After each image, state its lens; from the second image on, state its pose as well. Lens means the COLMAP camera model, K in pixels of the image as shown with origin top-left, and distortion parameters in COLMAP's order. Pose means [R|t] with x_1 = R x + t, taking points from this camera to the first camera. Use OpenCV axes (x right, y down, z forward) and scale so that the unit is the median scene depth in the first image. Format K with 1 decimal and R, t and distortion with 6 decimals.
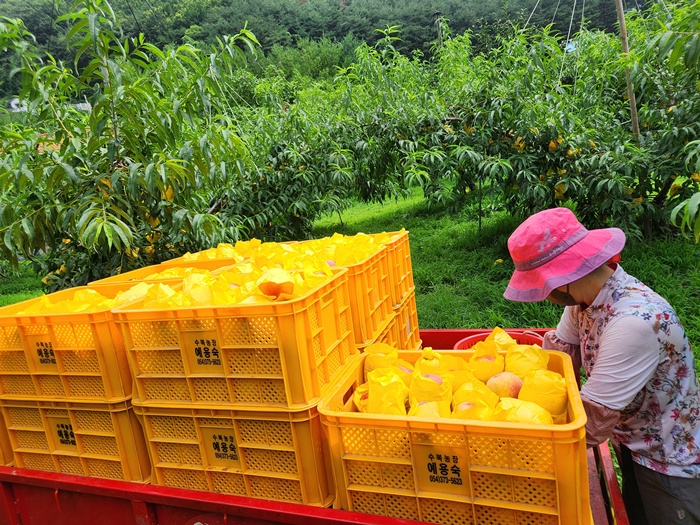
lens RADIAL K [[418.9, 0, 350.0], [0, 418.9, 262.5], [0, 0, 1]] dist [0.000073, -0.001212]
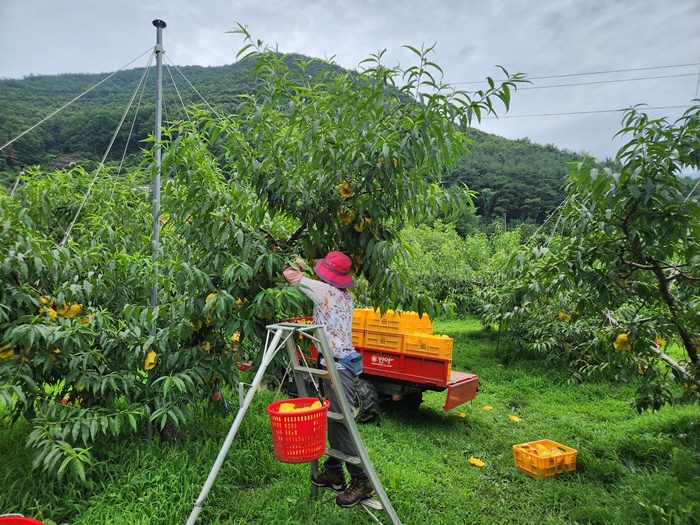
lens RADIAL K [[418.9, 0, 350.0], [0, 418.9, 262.5], [0, 0, 1]] dist [0.000073, -0.001212]
pose [[0.956803, 0.203294, -0.207844, 0.045130], [-0.252575, 0.935276, -0.247922, 0.225488], [0.143990, 0.289709, 0.946222, -1.017620]]
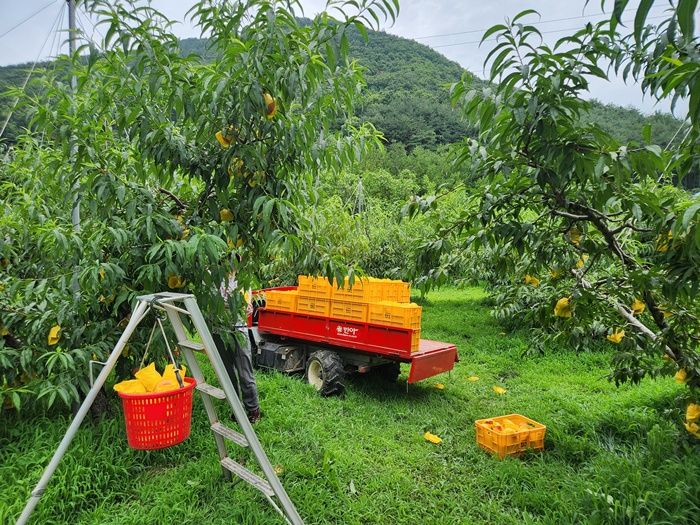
lens RADIAL K [[418.9, 0, 350.0], [0, 418.9, 262.5], [0, 0, 1]] dist [0.000073, -0.001212]
pose [[0.943762, 0.193418, -0.268146, 0.220863], [-0.241833, 0.956877, -0.160943, 0.169371], [0.225453, 0.216738, 0.949840, -0.896661]]
